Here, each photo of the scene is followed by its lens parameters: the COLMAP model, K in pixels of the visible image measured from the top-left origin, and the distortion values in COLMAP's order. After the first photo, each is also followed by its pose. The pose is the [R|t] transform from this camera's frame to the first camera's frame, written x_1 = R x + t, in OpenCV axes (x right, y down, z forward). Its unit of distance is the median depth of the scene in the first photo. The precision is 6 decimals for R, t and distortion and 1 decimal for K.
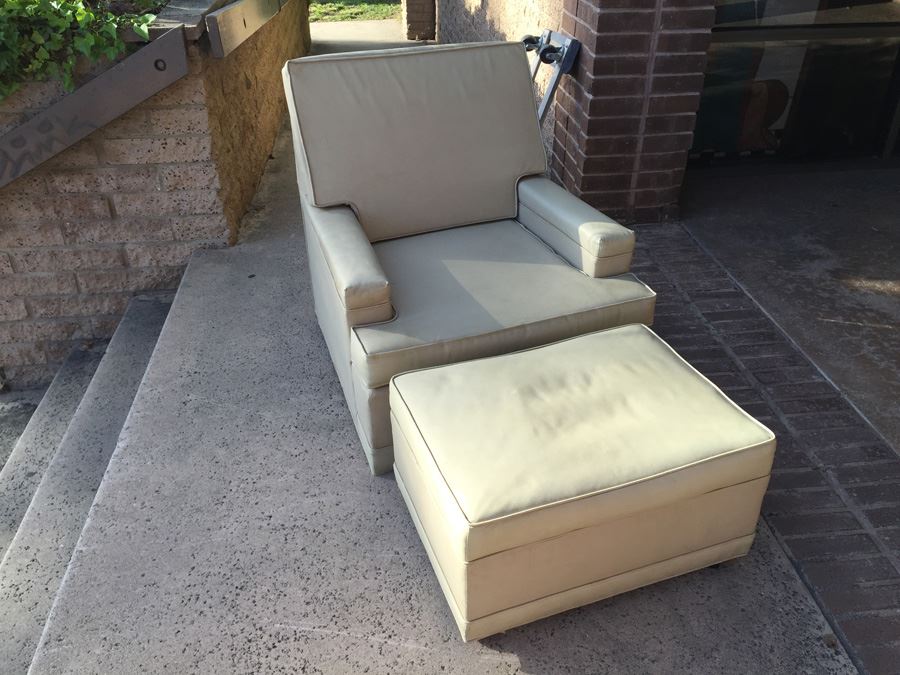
lens RADIAL K [[772.8, 0, 448.9], [0, 772.8, 340.0], [0, 0, 1]] dist [0.090209, -0.124095]
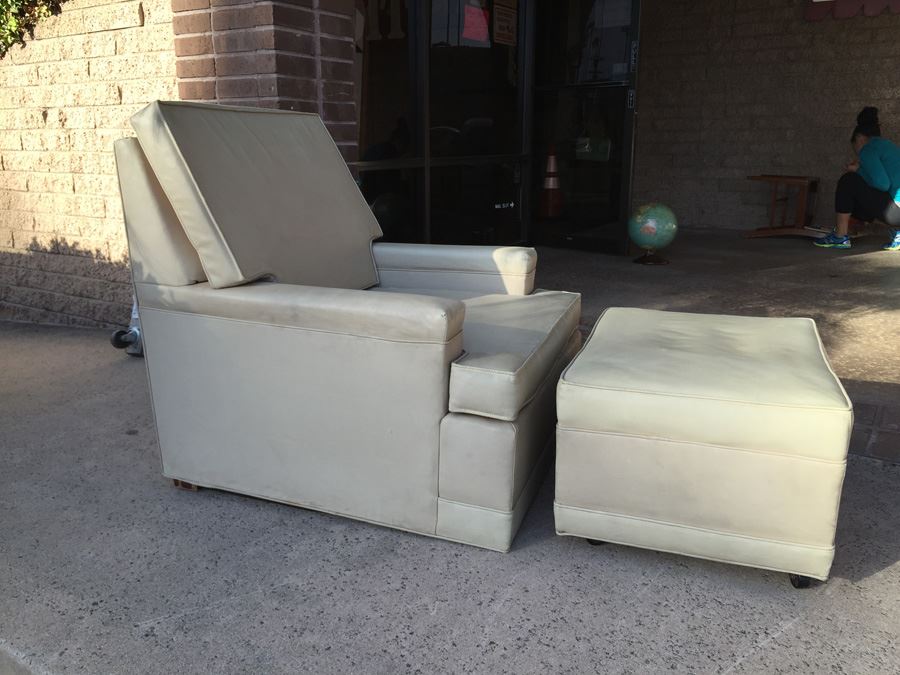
lens RADIAL K [[772.8, 0, 455.3], [0, 772.8, 339.2], [0, 0, 1]] dist [0.090209, -0.124095]
pose [[0.629902, -0.194729, 0.751867, -0.481627], [0.412003, 0.904405, -0.110933, 0.033551], [-0.658390, 0.379648, 0.649915, 0.323421]]
